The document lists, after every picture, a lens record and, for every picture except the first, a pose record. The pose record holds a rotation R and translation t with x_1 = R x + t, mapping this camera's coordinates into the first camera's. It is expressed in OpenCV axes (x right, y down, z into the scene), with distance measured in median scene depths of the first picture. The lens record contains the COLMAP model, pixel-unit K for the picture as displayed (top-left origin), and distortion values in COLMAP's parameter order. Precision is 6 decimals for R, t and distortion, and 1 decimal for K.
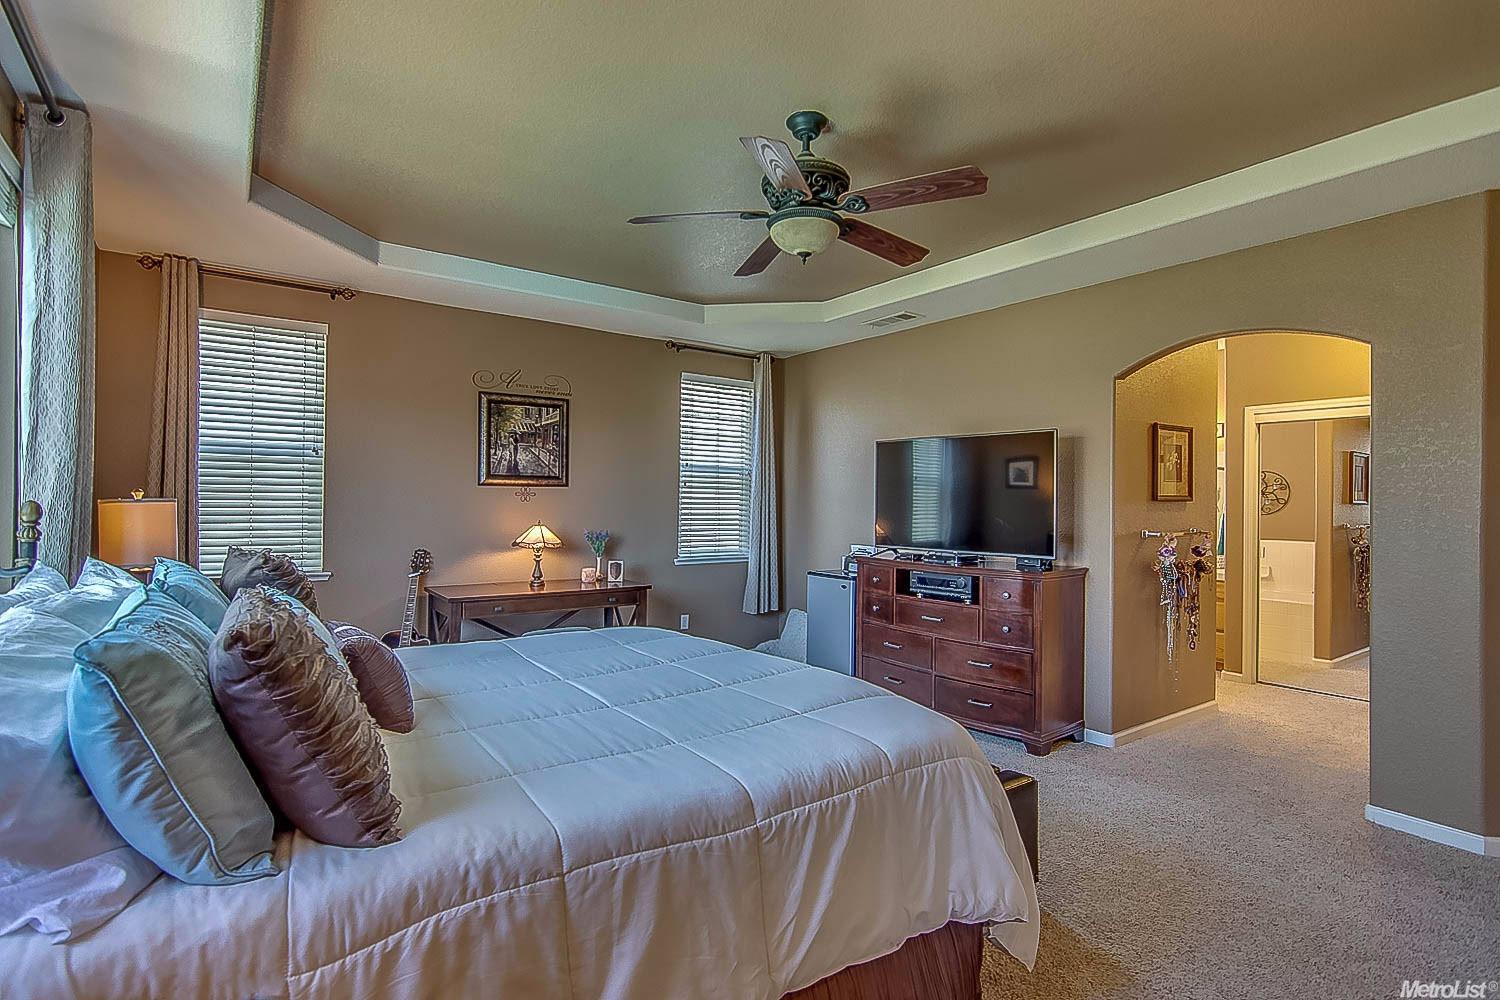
lens RADIAL K [[729.9, 0, 741.1], [0, 729.9, 498.9], [0, 0, 1]] dist [-0.003947, 0.002415]
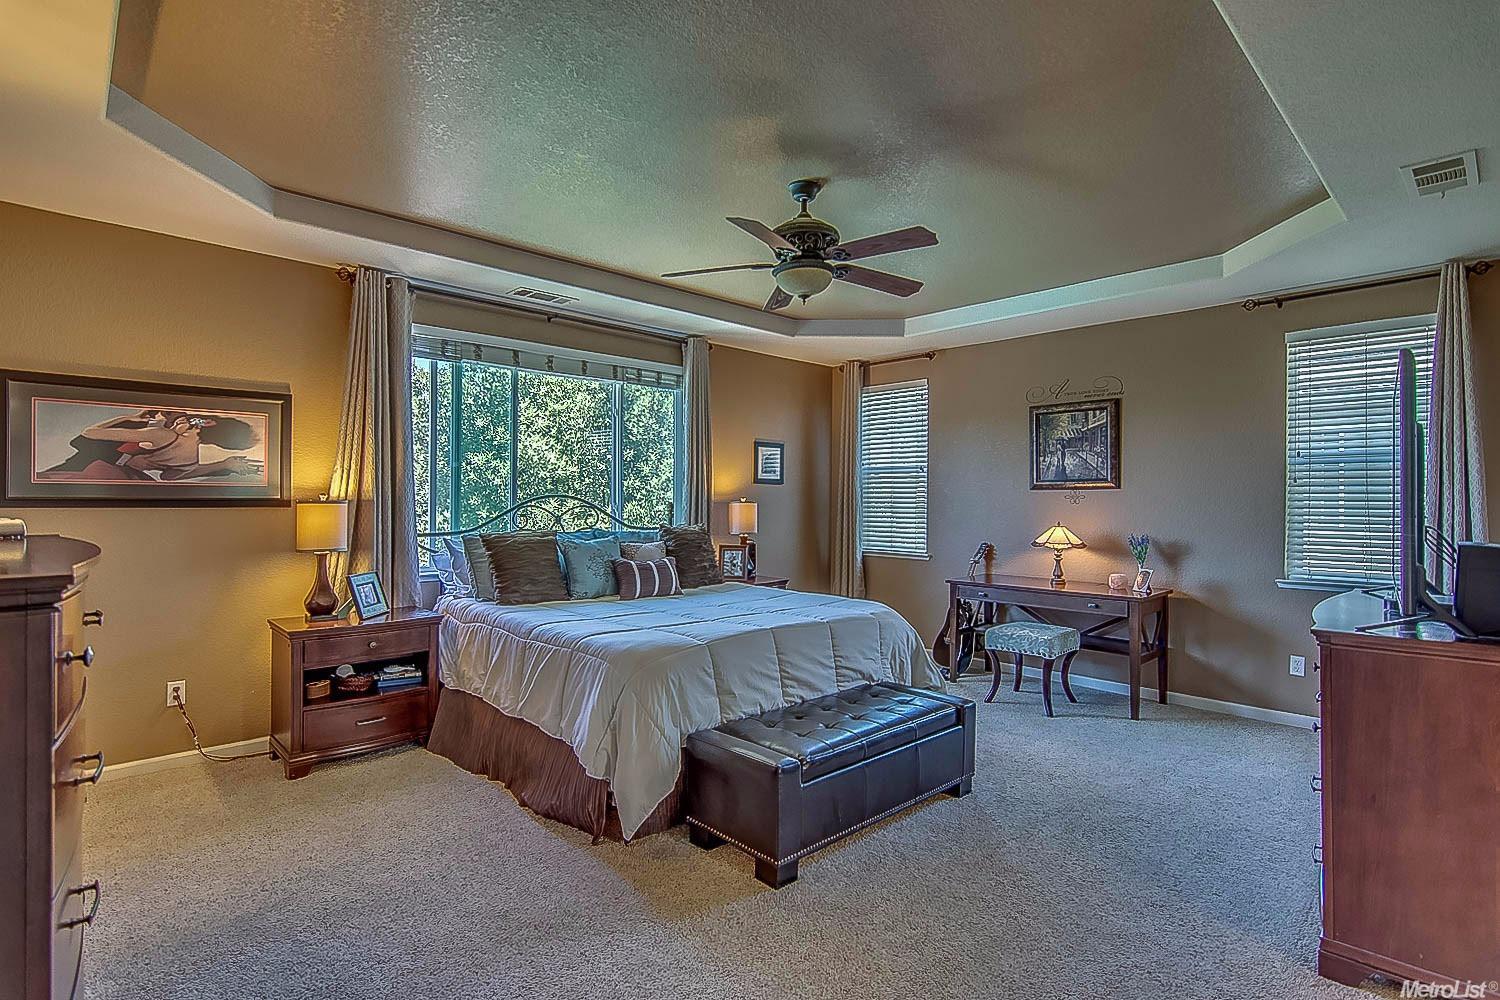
lens RADIAL K [[729.9, 0, 746.1], [0, 729.9, 500.5], [0, 0, 1]] dist [-0.003947, 0.002415]
pose [[0.140510, -0.010588, -0.990023, 0.682665], [-0.003082, 0.999933, -0.011131, 0.011907], [0.990074, 0.004615, 0.140468, 0.394016]]
